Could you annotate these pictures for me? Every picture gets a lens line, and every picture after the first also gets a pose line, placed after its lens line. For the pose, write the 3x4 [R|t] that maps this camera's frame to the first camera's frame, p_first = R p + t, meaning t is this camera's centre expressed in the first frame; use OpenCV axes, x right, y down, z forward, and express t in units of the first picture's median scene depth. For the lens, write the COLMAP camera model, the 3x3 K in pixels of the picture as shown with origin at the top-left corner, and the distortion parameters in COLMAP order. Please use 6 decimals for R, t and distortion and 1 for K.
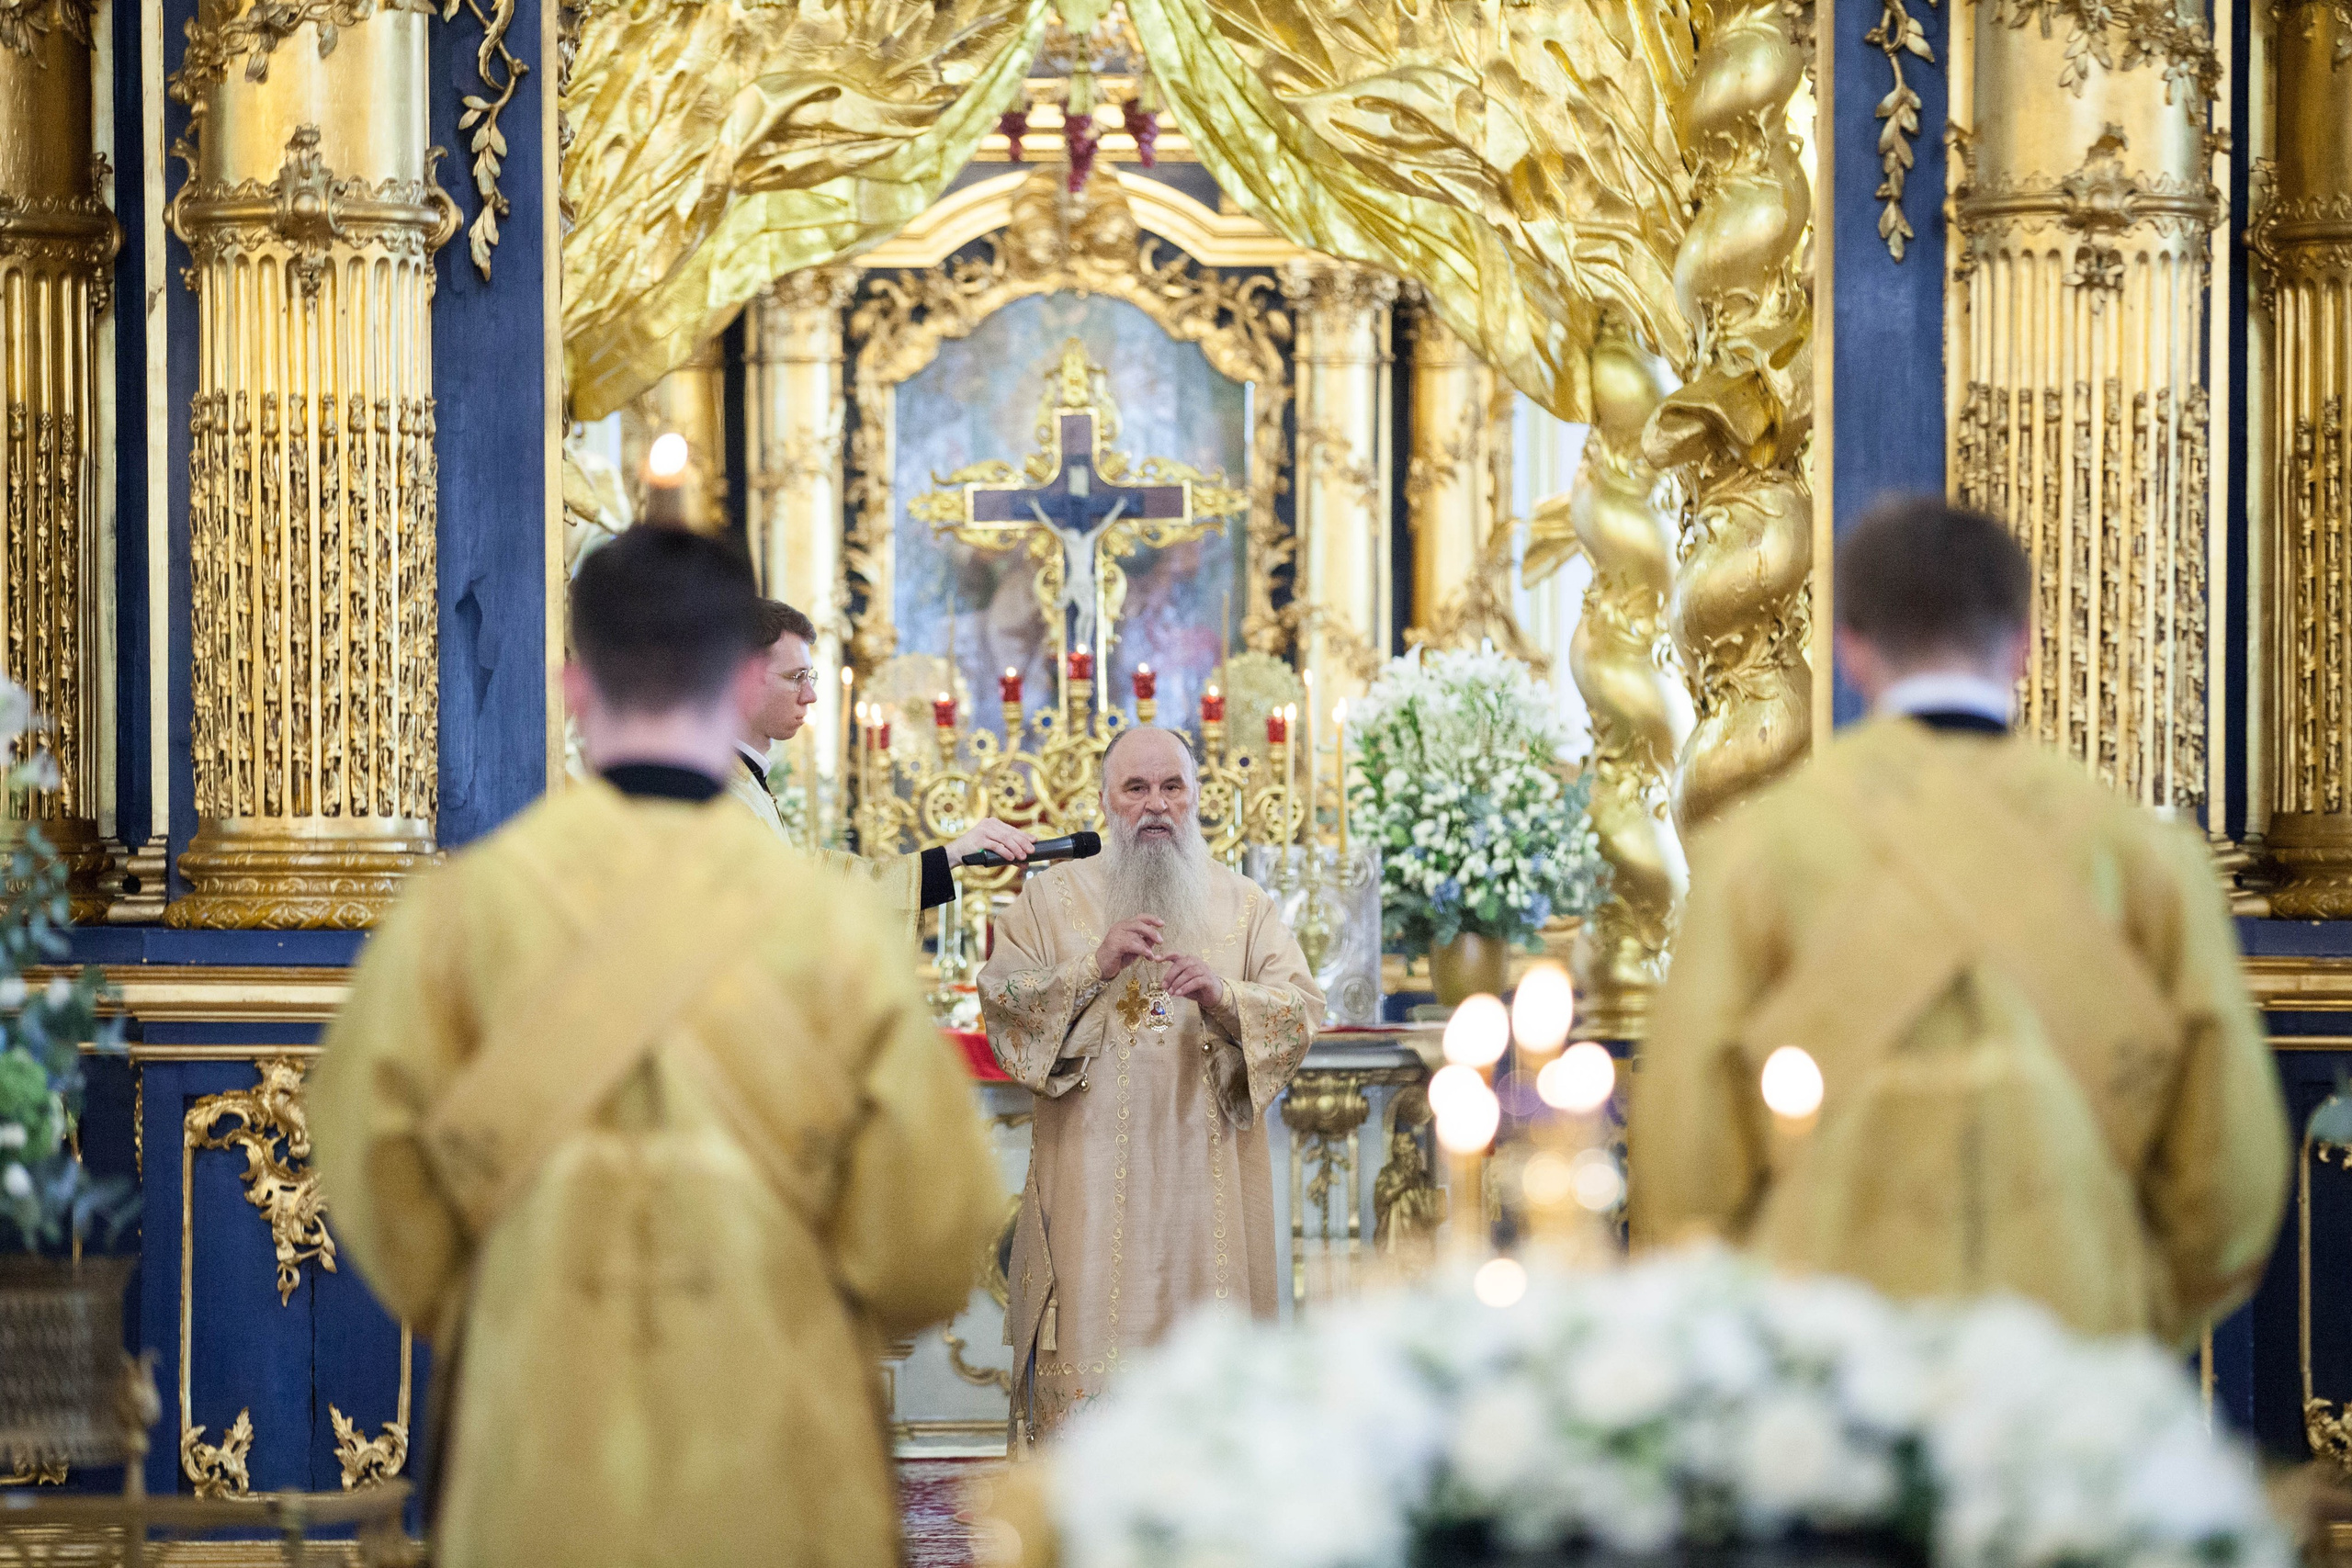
lens RADIAL K [[9283.3, 0, 1166.8], [0, 9283.3, 780.0], [0, 0, 1]] dist [0.588458, 0.000000]
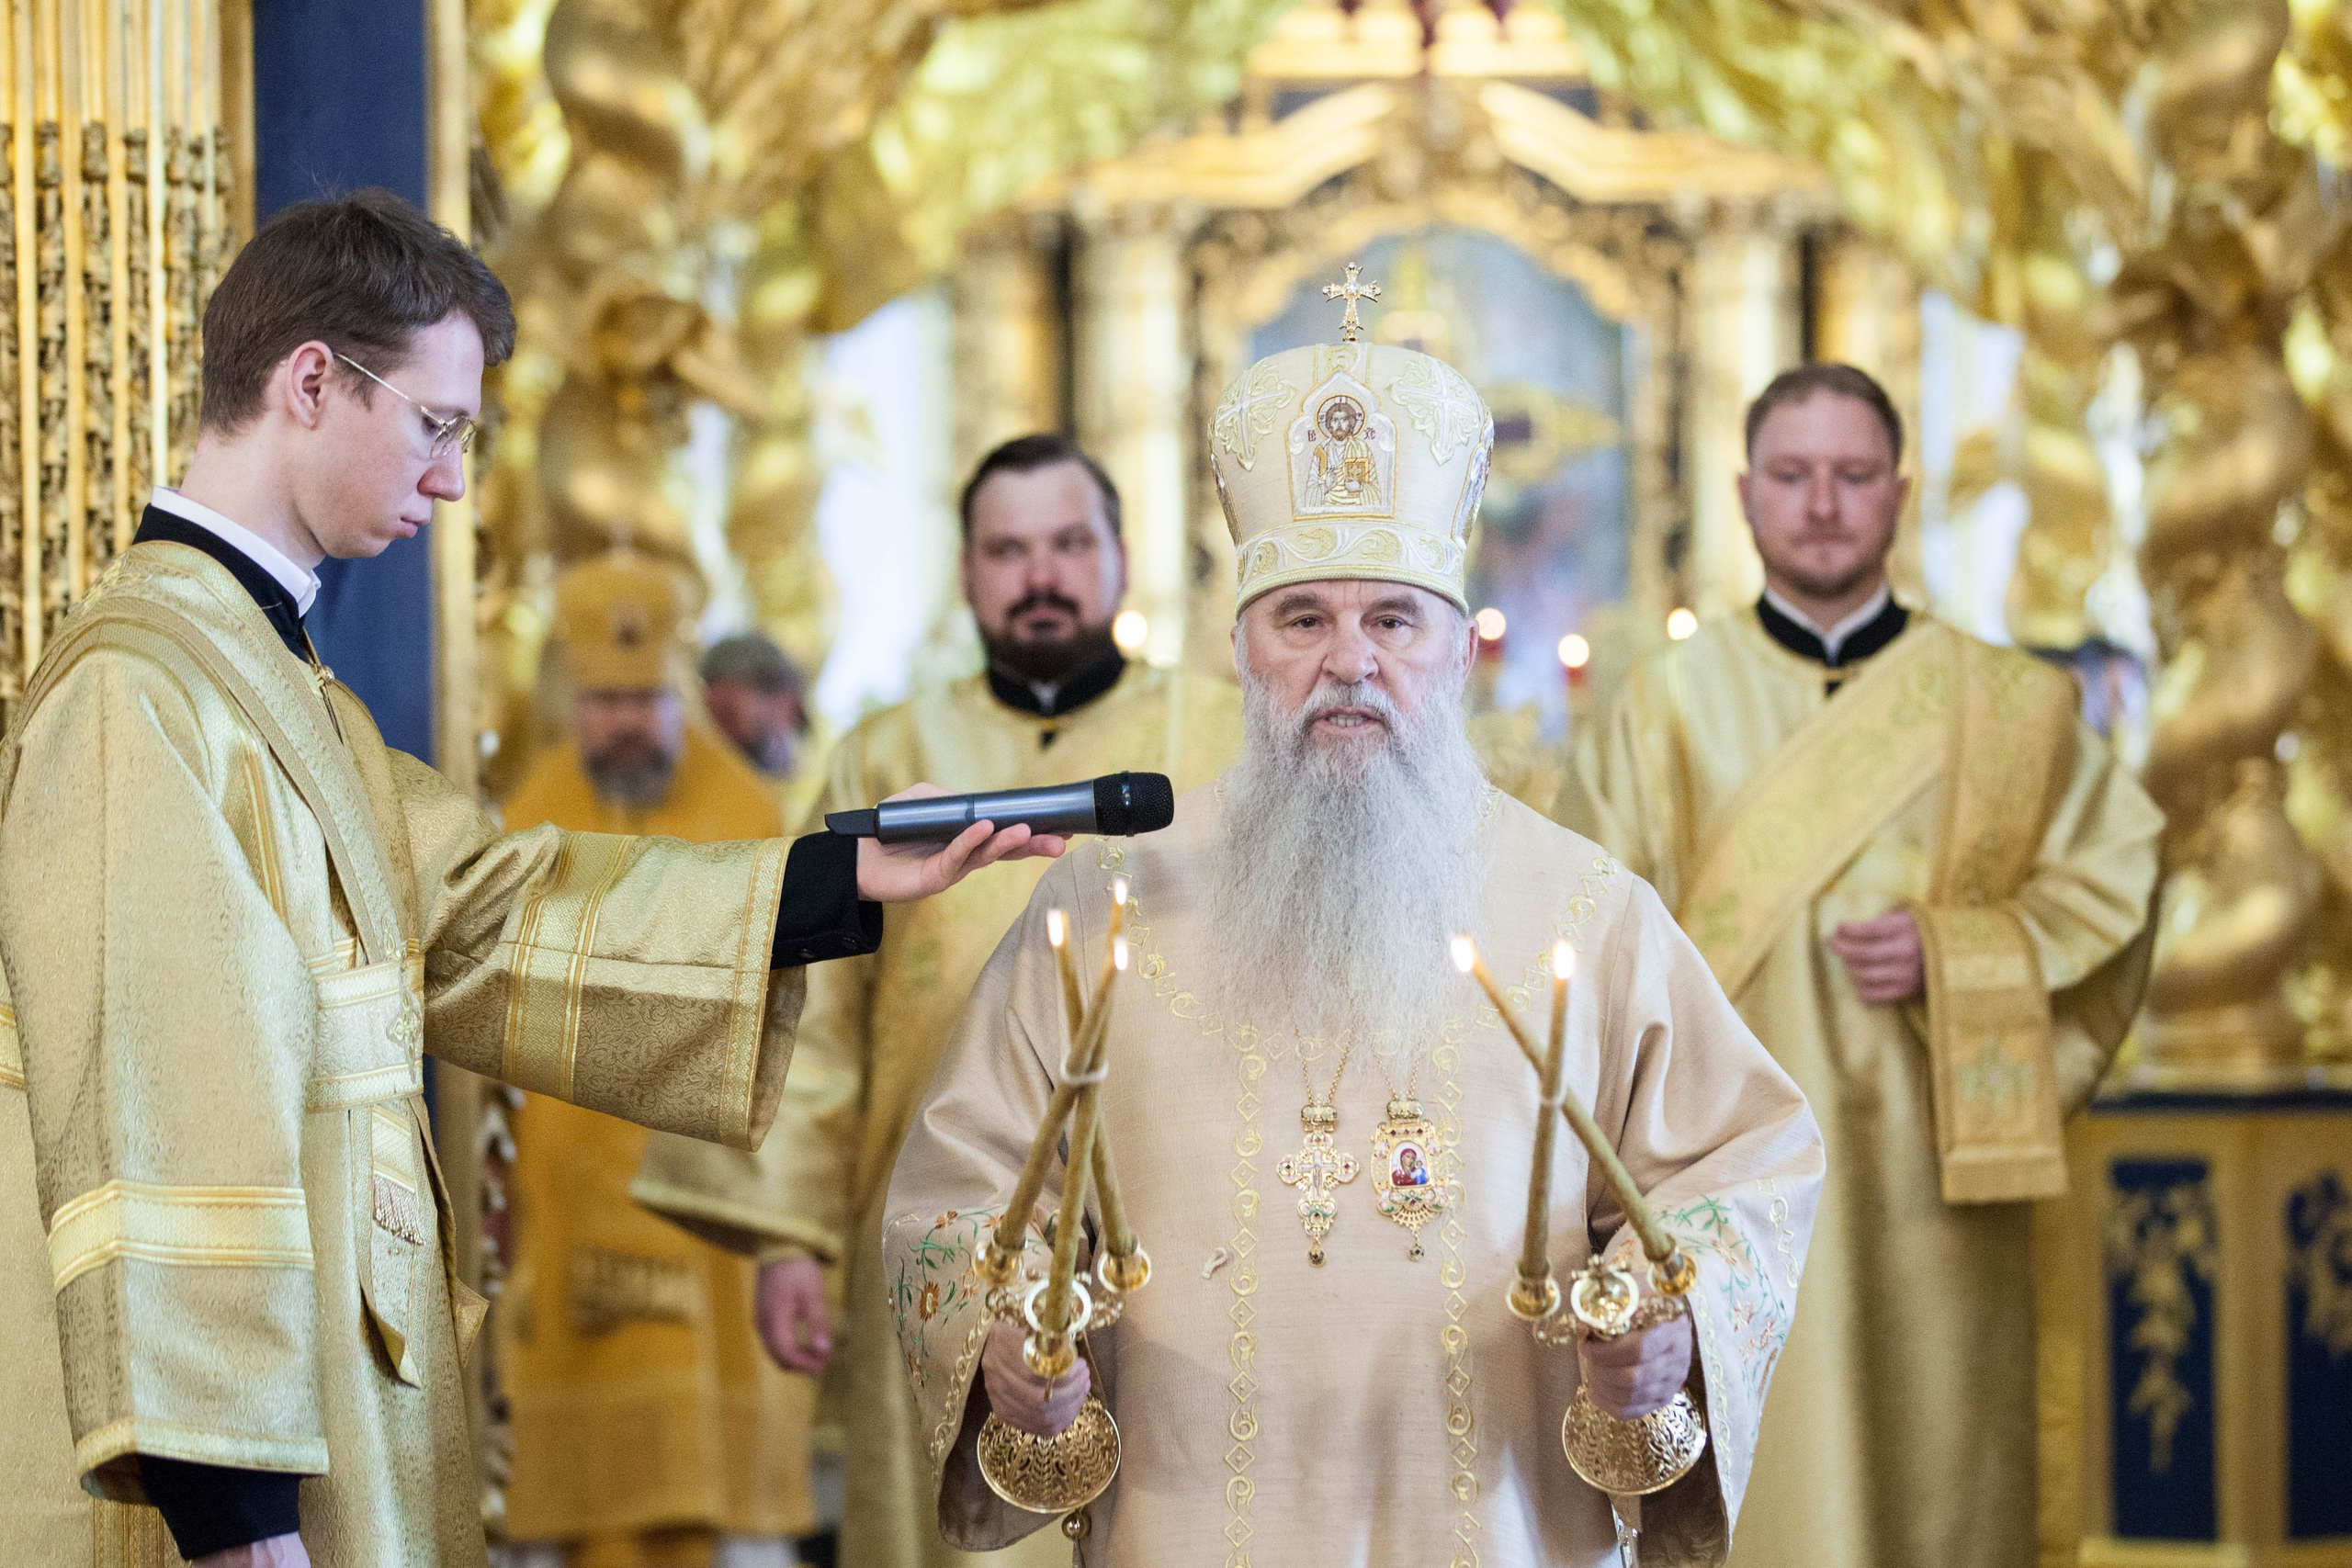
lens RADIAL K [[8330.1, 0, 1181.0], [0, 8330.1, 794.6], [0, 0, 1]] dist [-0.358297, 0.000000]
pose [[0.998469, -0.011901, -0.054011, 0.011718], [0.011884, 0.999929, -0.000631, 0.003974], [0.054014, -0.000012, 0.998540, 0.297024]]
